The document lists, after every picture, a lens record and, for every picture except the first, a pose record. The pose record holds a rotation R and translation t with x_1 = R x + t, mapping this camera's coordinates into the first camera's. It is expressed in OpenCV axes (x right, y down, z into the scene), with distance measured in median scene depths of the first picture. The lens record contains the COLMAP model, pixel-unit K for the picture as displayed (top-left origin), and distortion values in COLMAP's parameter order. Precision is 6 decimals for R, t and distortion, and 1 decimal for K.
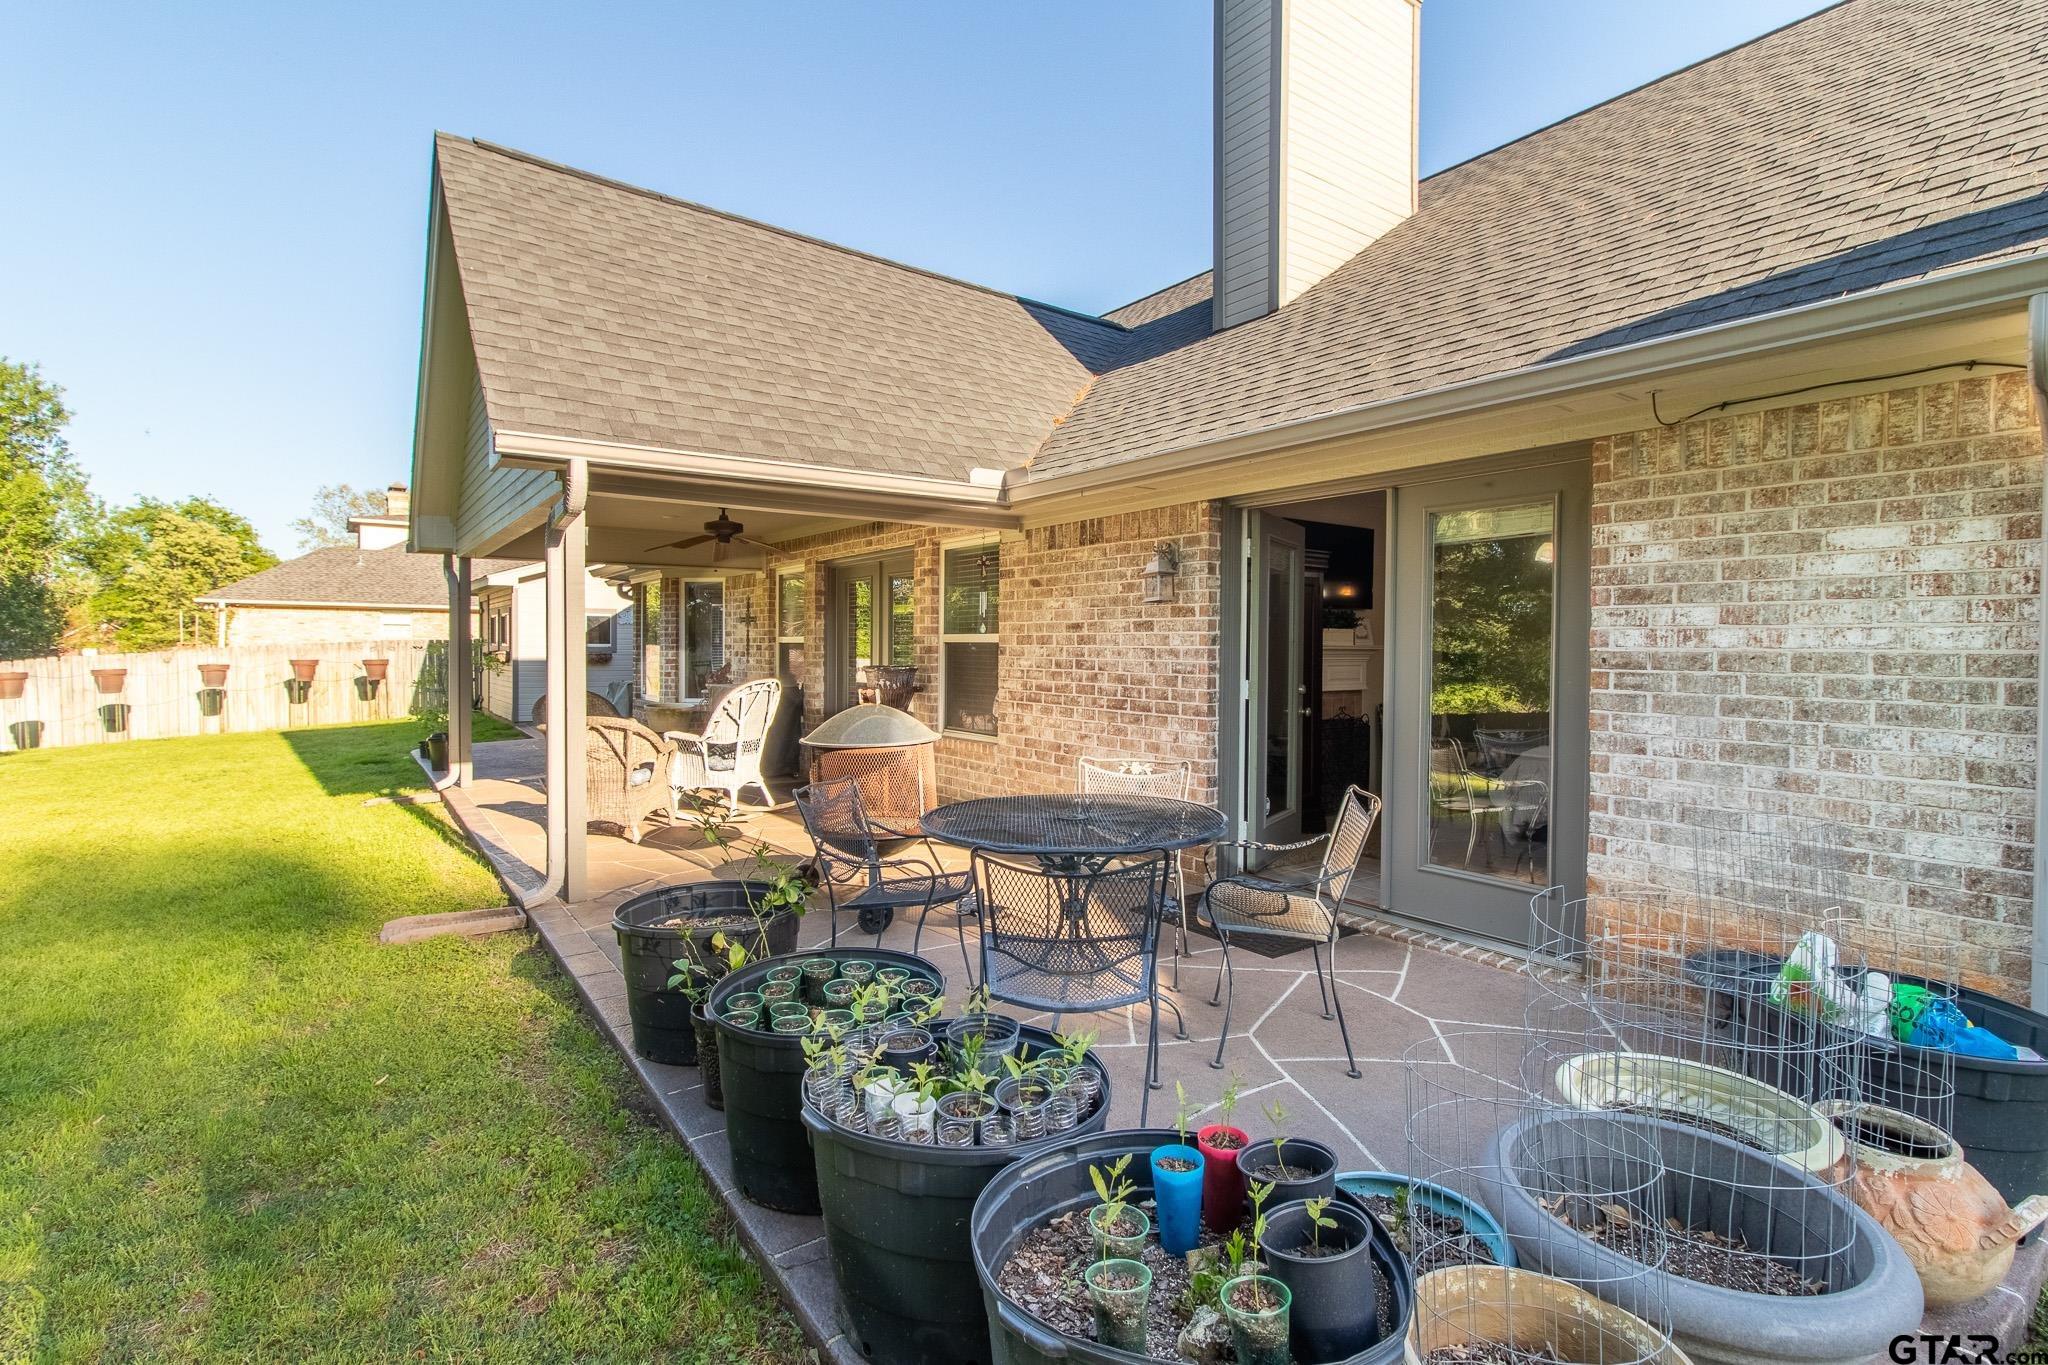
lens RADIAL K [[953.9, 0, 1018.8], [0, 953.9, 662.9], [0, 0, 1]] dist [-0.000531, 0.000265]
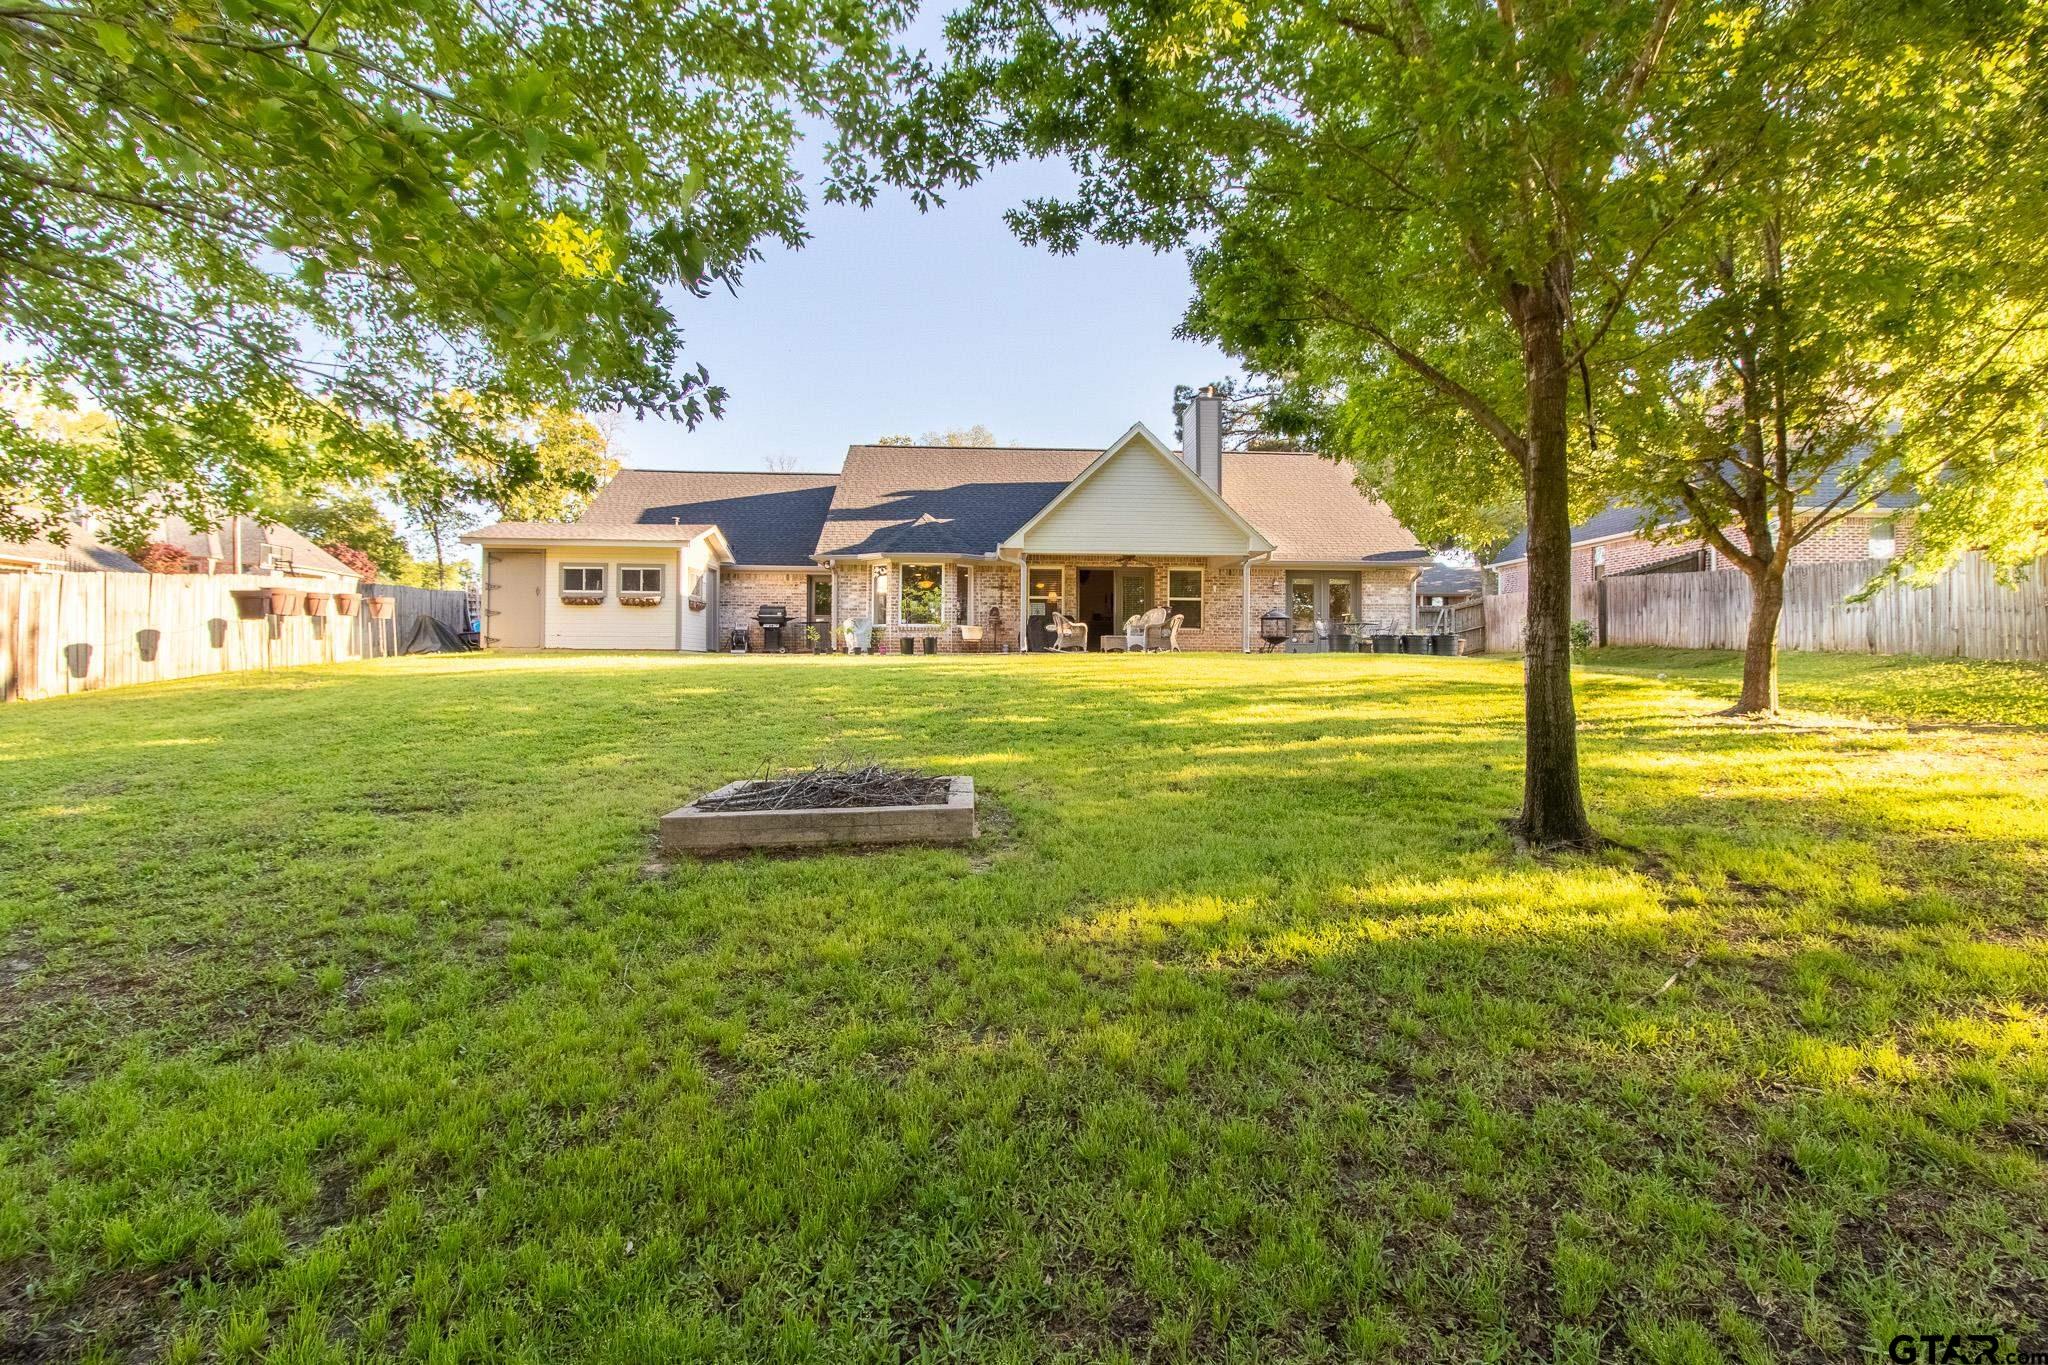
lens RADIAL K [[953.9, 0, 1018.8], [0, 953.9, 662.9], [0, 0, 1]] dist [-0.000531, 0.000265]
pose [[0.554658, 0.008463, 0.832036, -6.897966], [0.010751, 0.999792, -0.017336, 0.543639], [-0.832009, 0.018560, 0.554451, -0.729030]]
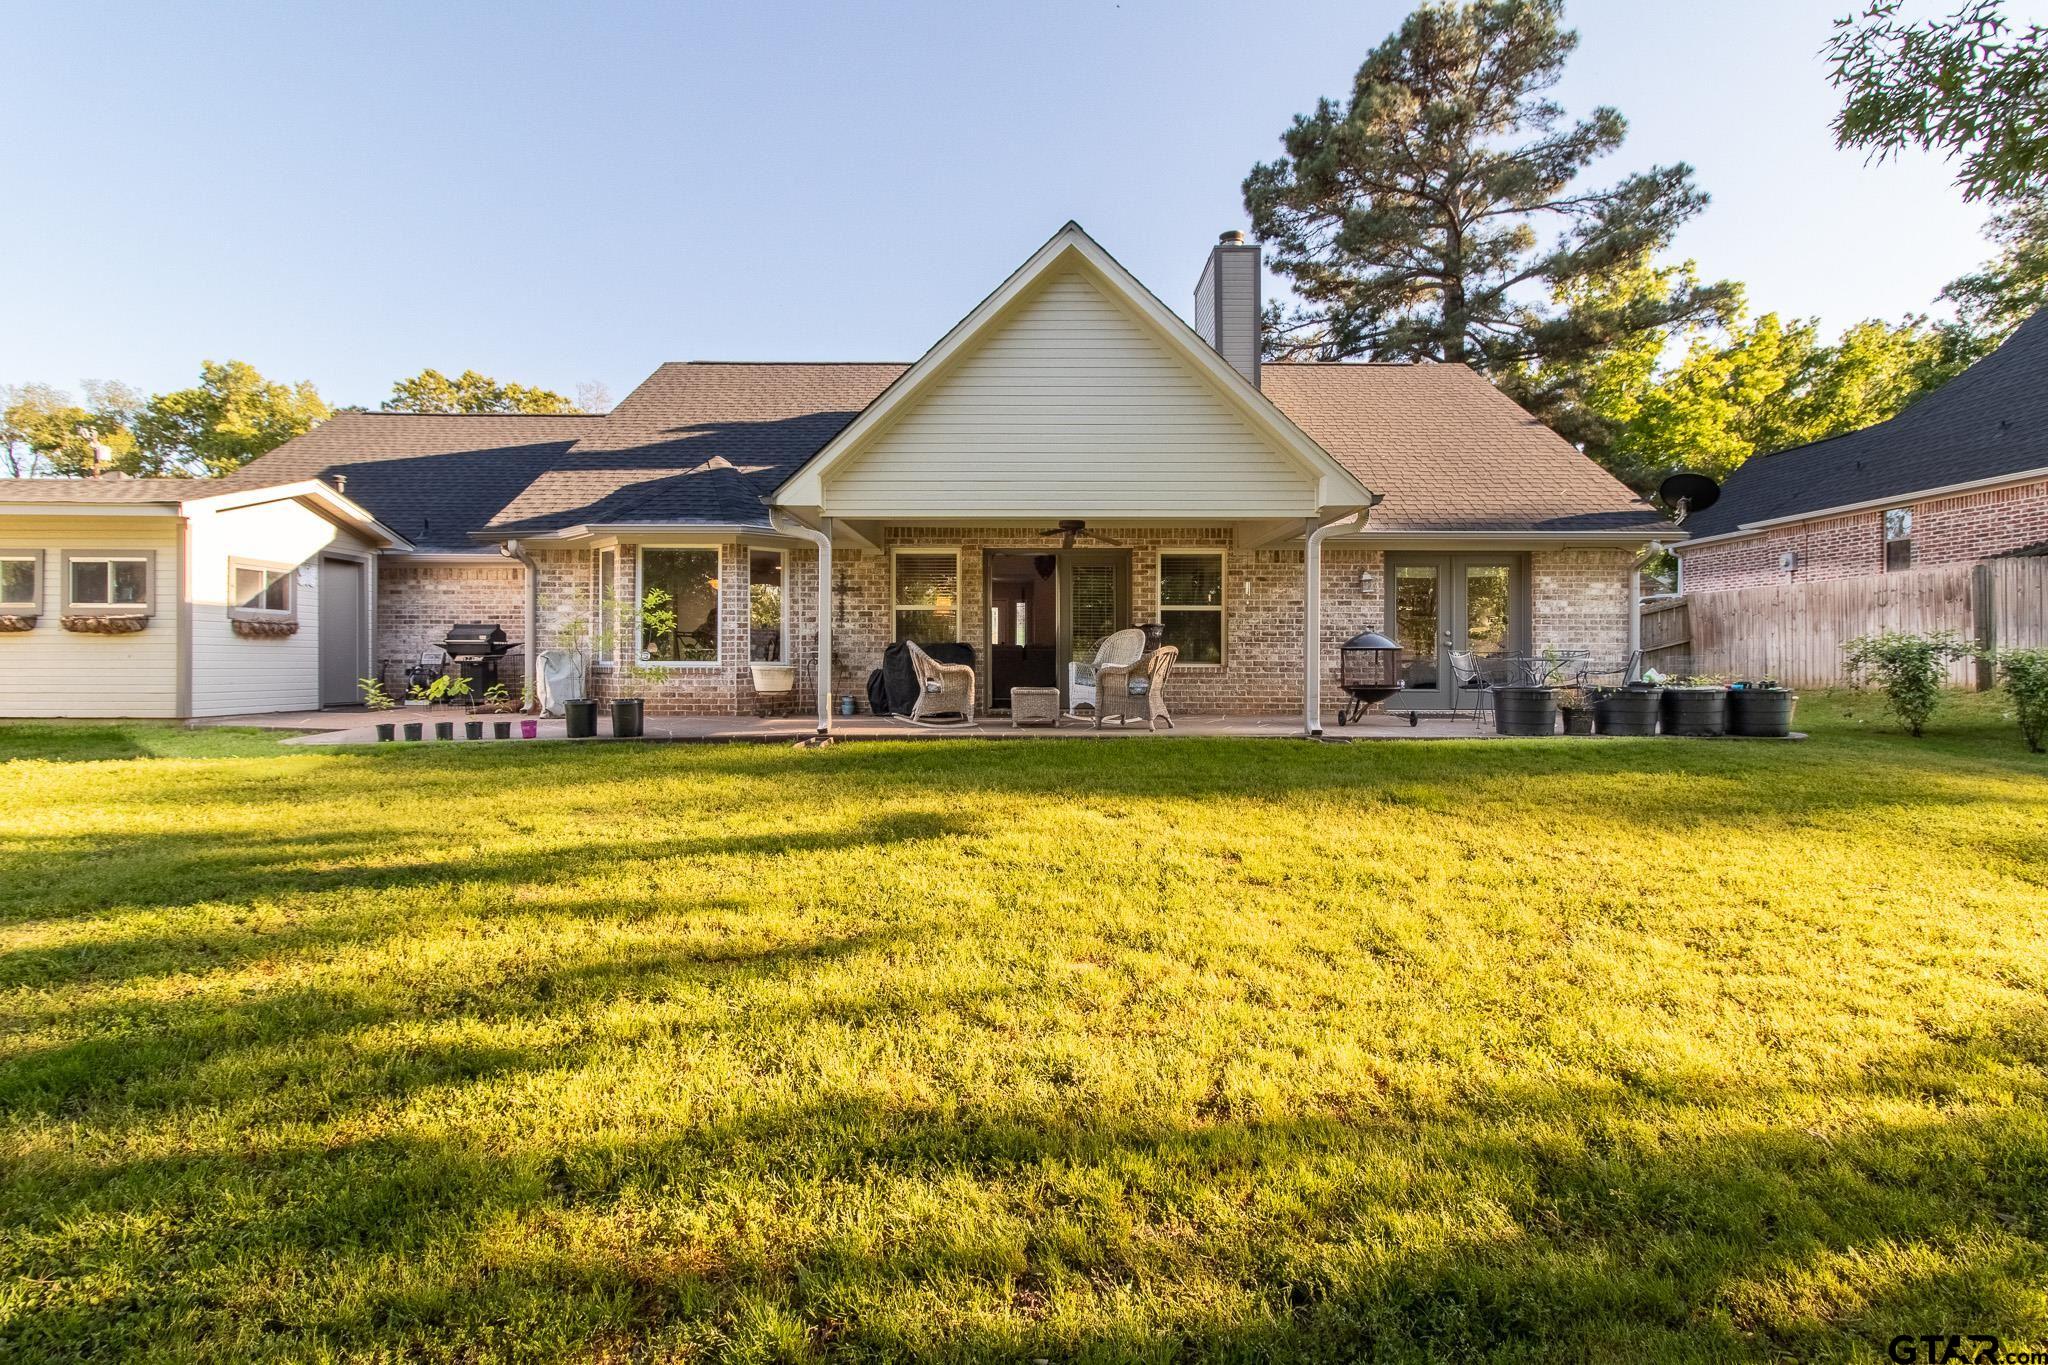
lens RADIAL K [[953.9, 0, 1018.8], [0, 953.9, 662.9], [0, 0, 1]] dist [-0.000531, 0.000265]
pose [[0.592172, -0.004637, 0.805798, -3.632383], [0.015106, 0.999872, -0.005347, 0.173650], [-0.805670, 0.015339, 0.592167, 0.536402]]
